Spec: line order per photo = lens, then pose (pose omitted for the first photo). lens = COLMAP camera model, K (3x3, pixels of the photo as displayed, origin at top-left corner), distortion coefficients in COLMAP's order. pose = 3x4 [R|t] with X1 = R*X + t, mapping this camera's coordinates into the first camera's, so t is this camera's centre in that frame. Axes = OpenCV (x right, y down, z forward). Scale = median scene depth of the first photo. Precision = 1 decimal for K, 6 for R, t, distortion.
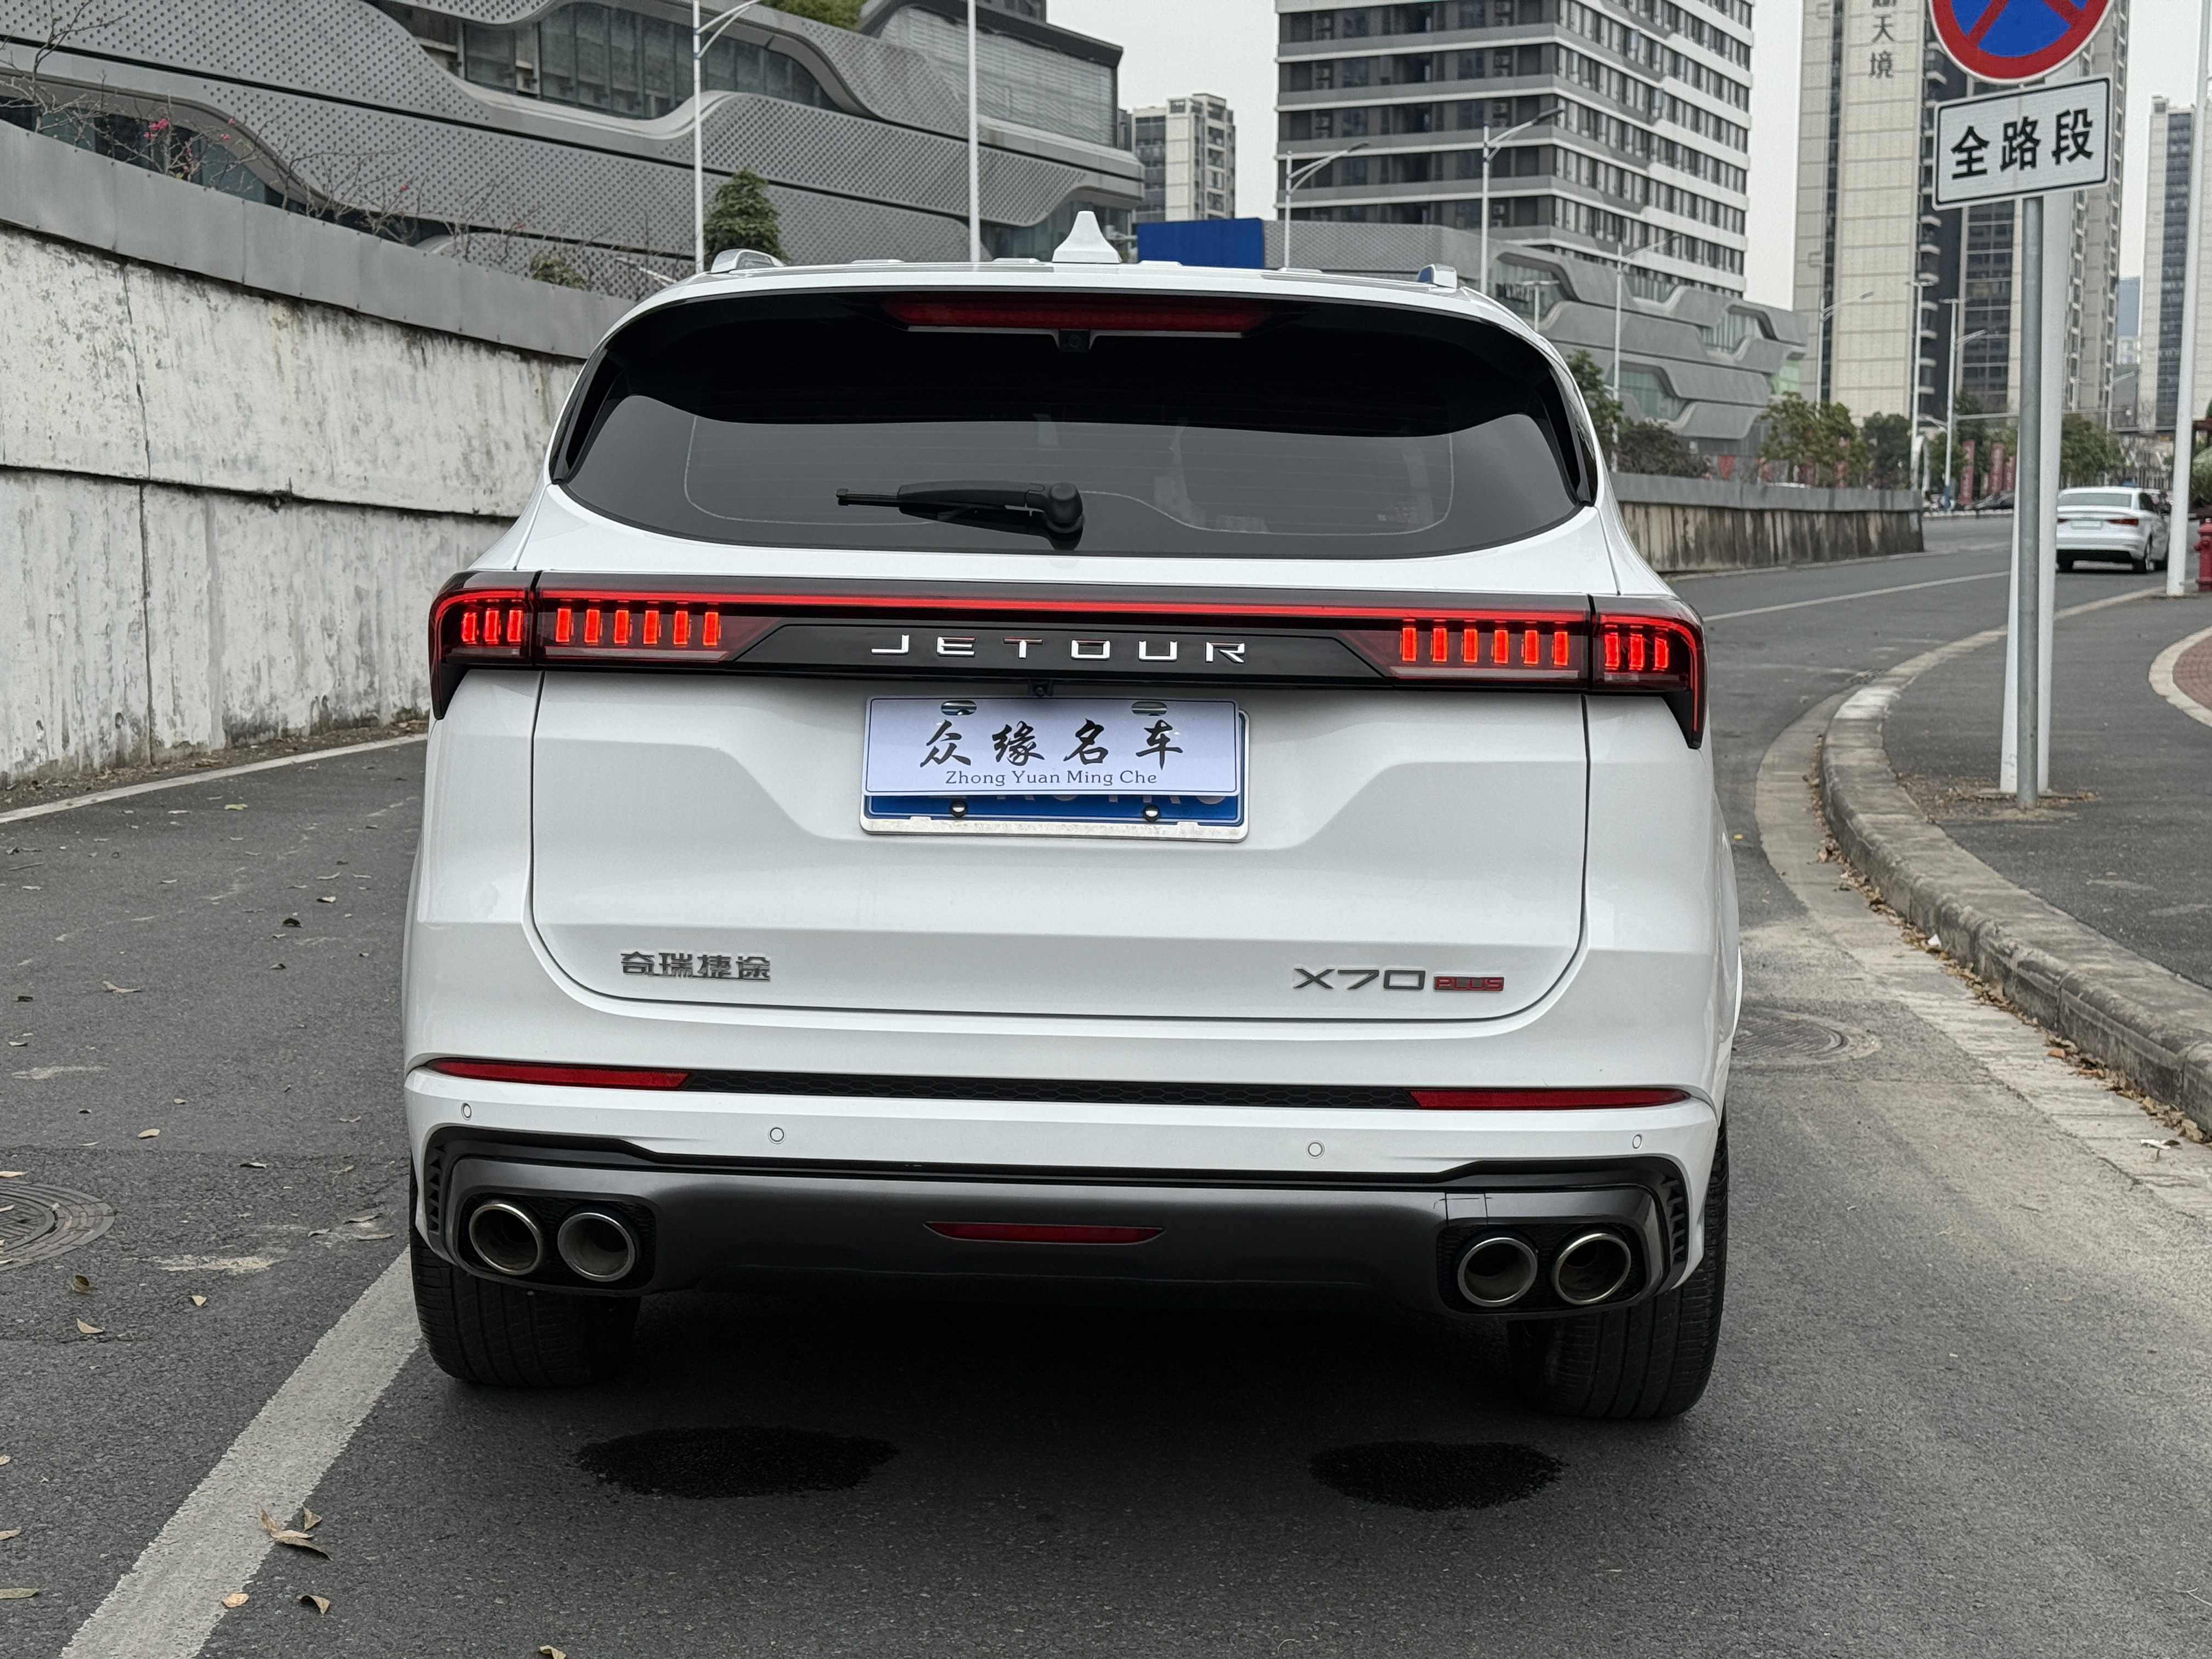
lens RADIAL K [[3030.7, 0, 1123.8], [0, 3030.7, 836.6], [0, 0, 1]] dist [0.219050, -0.497780]
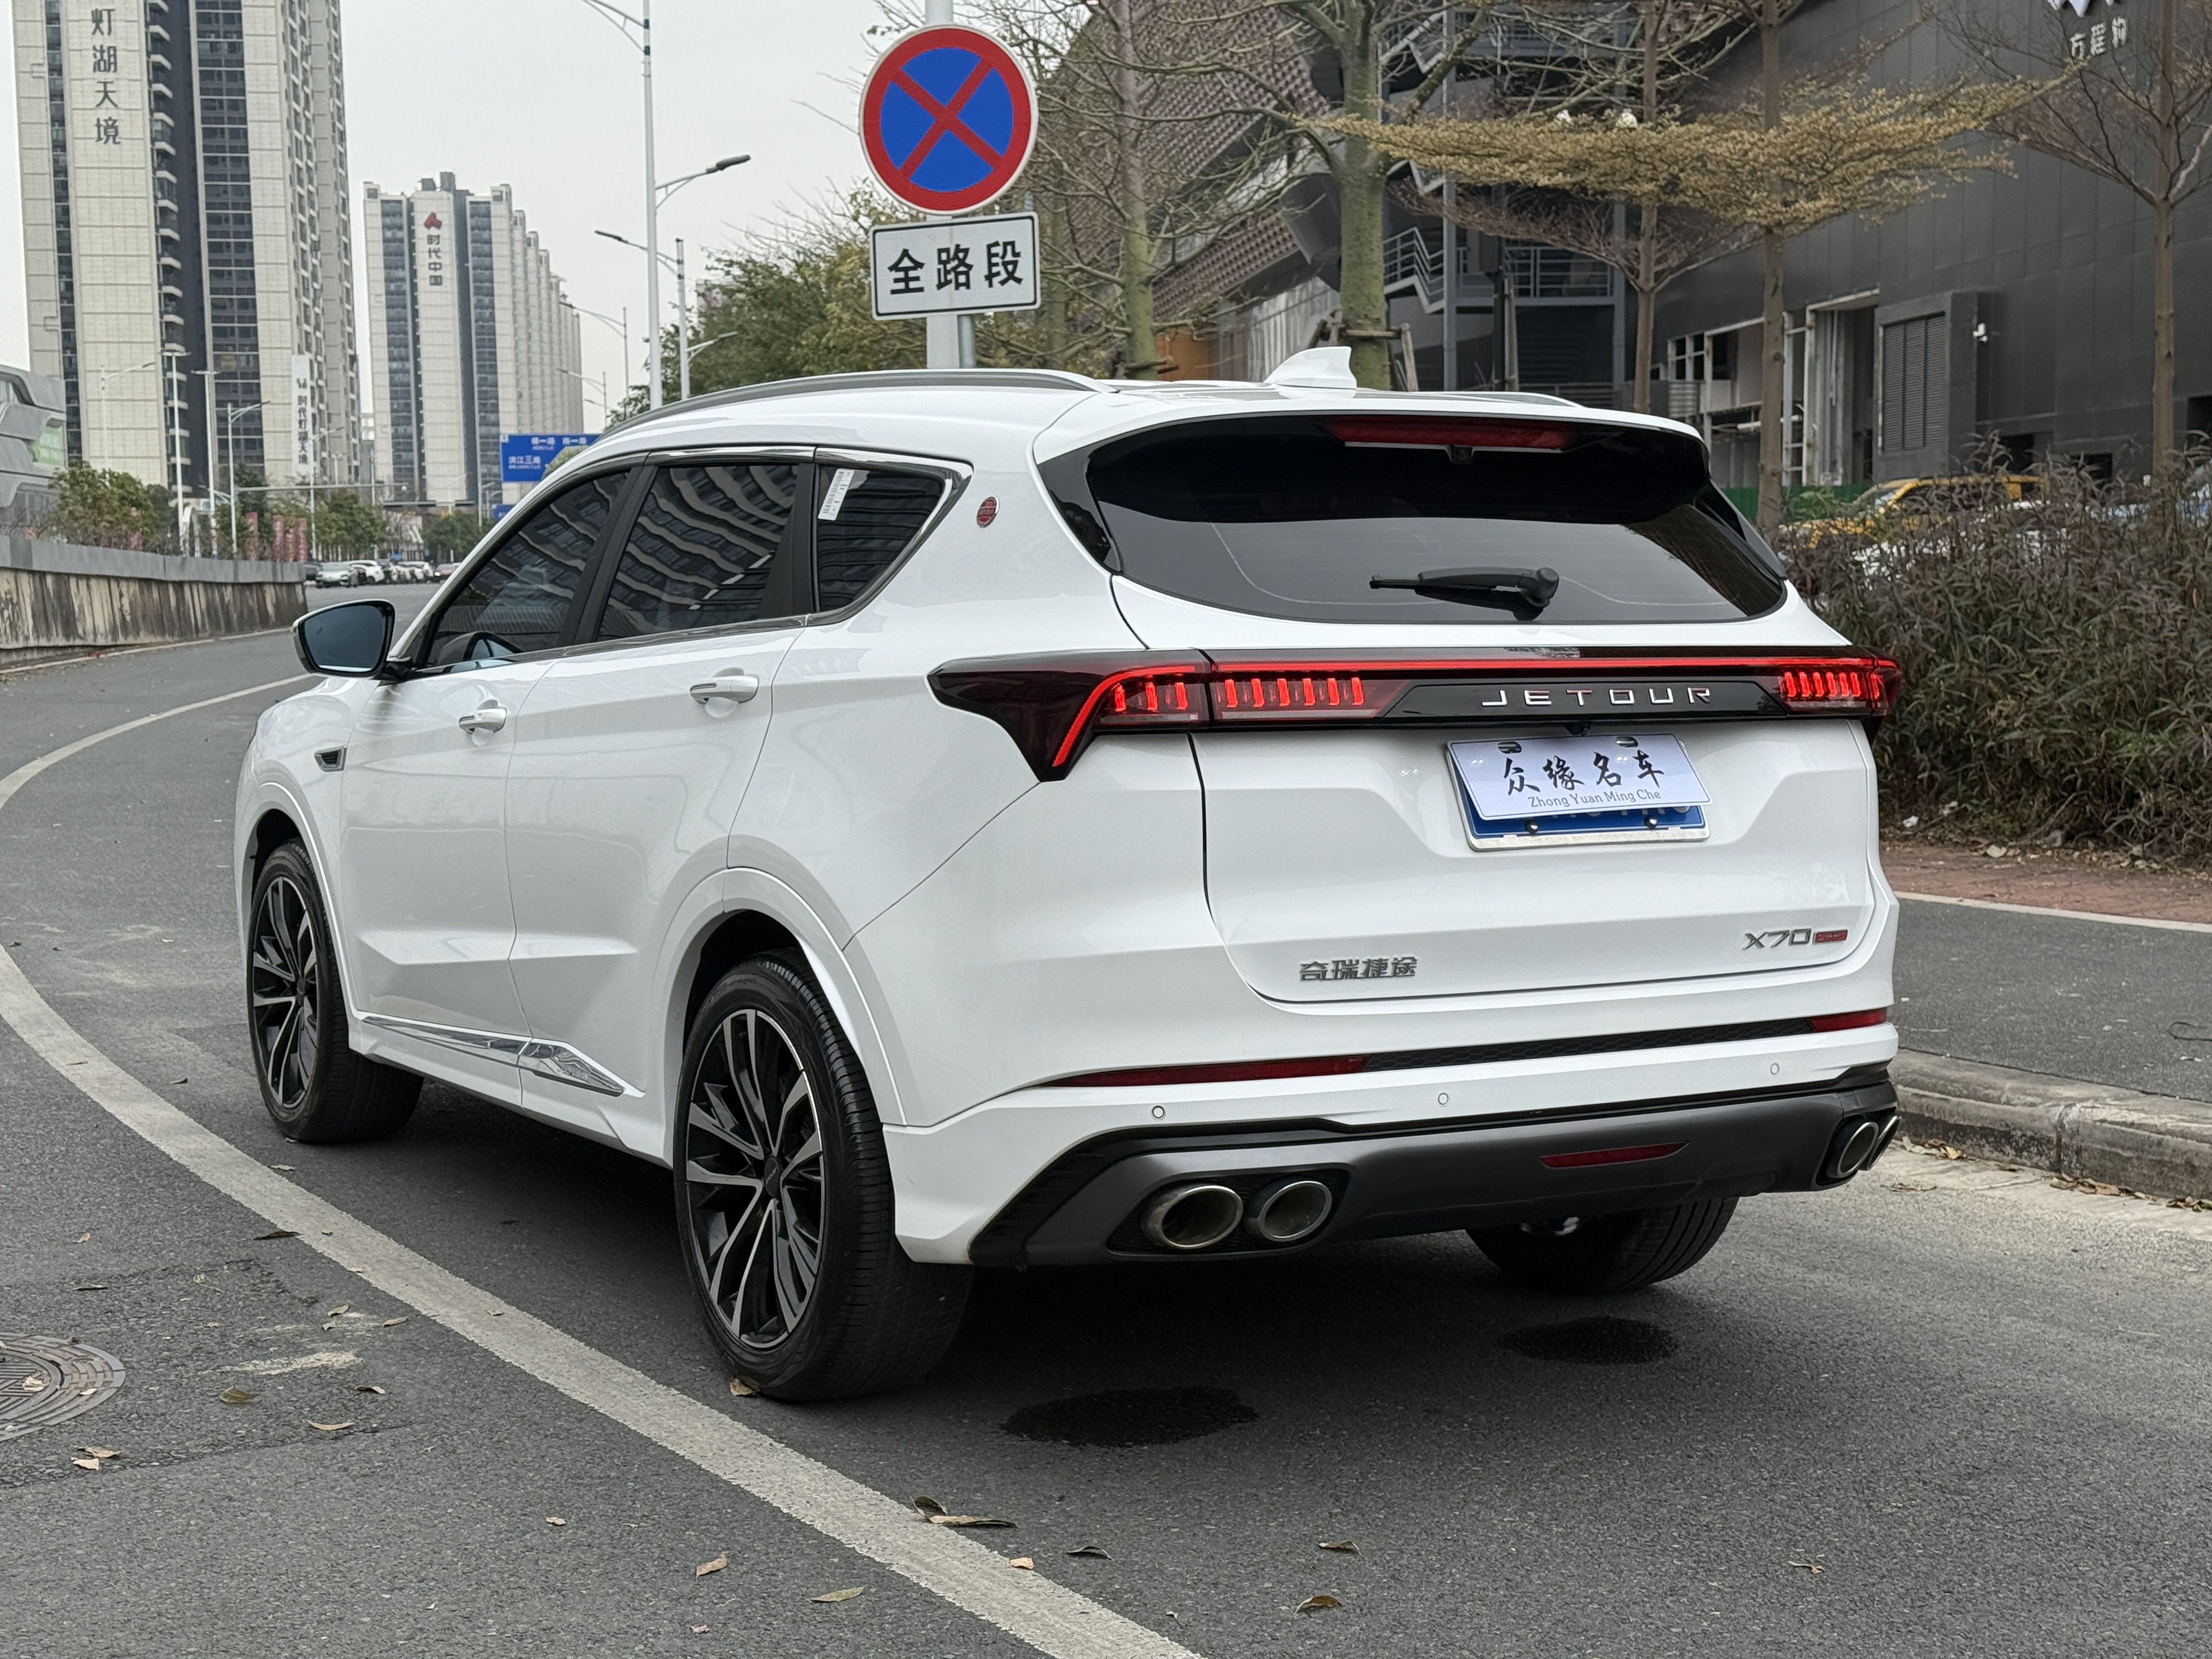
lens RADIAL K [[3030.7, 0, 1123.8], [0, 3030.7, 836.6], [0, 0, 1]] dist [0.219050, -0.497780]
pose [[0.847224, -0.057937, 0.528067, -0.634130], [0.069929, 0.997548, -0.002748, -0.009970], [-0.526613, 0.039256, 0.849198, 0.014156]]
